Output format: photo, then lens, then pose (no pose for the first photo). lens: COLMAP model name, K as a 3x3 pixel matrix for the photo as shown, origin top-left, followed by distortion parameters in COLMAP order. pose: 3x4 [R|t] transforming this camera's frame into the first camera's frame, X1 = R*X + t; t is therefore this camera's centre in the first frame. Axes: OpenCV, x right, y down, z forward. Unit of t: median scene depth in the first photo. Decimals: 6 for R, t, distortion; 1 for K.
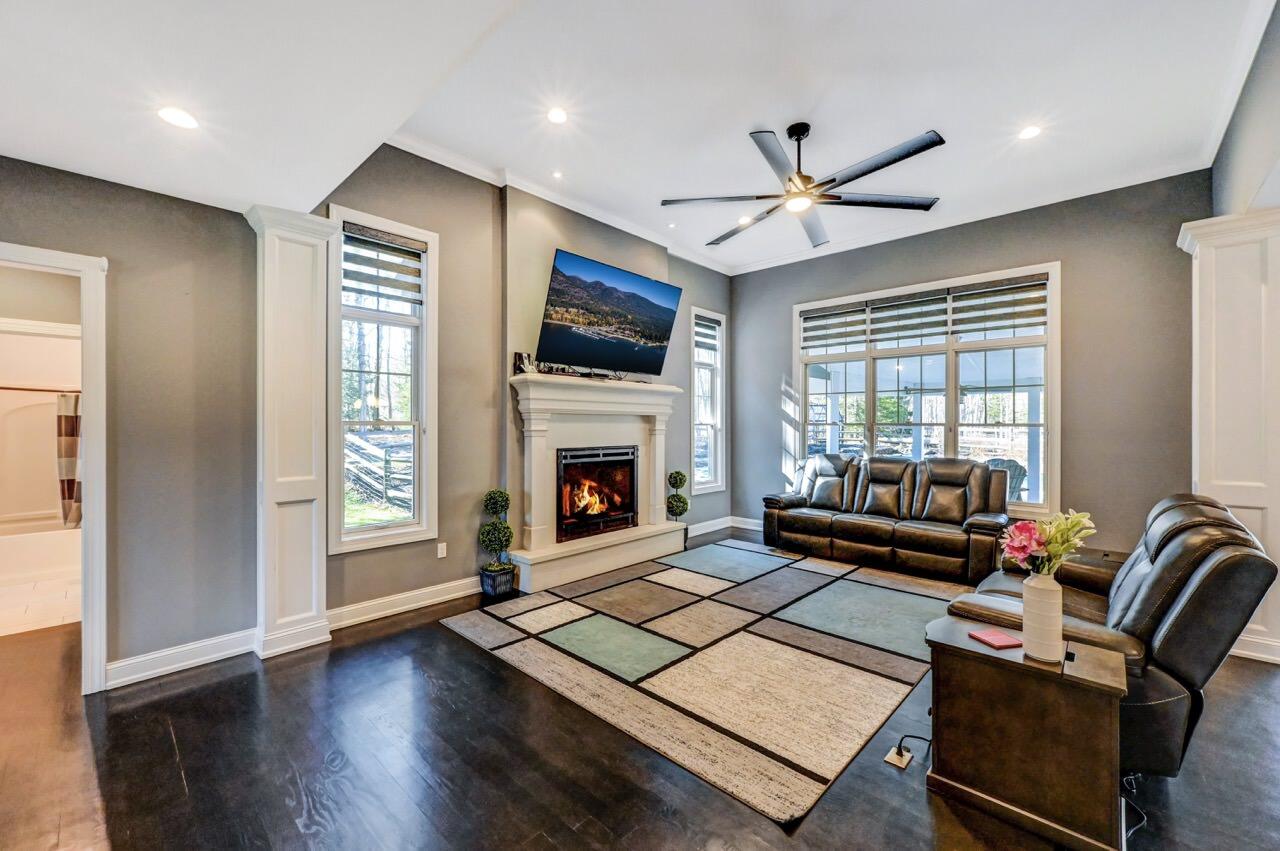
lens RADIAL K [[513.6, 0, 641.1], [0, 513.6, 422.7], [0, 0, 1]] dist [0.000188, 0.000064]
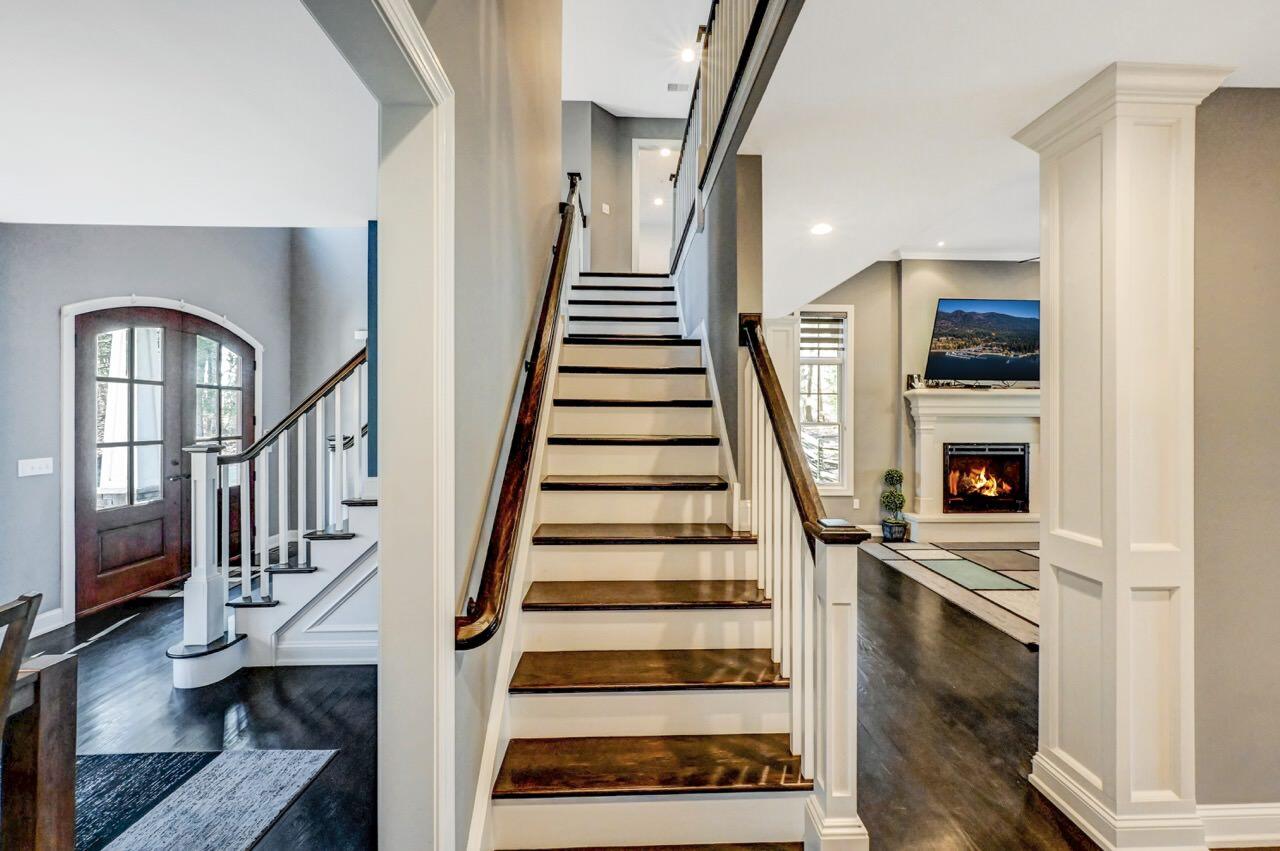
lens RADIAL K [[520.8, 0, 644.1], [0, 520.8, 415.2], [0, 0, 1]] dist [-0.002840, 0.006343]
pose [[0.711286, 0.002297, -0.702899, 0.250690], [0.000447, 0.999993, 0.003721, -0.028690], [0.702902, -0.002961, 0.711280, -0.547952]]
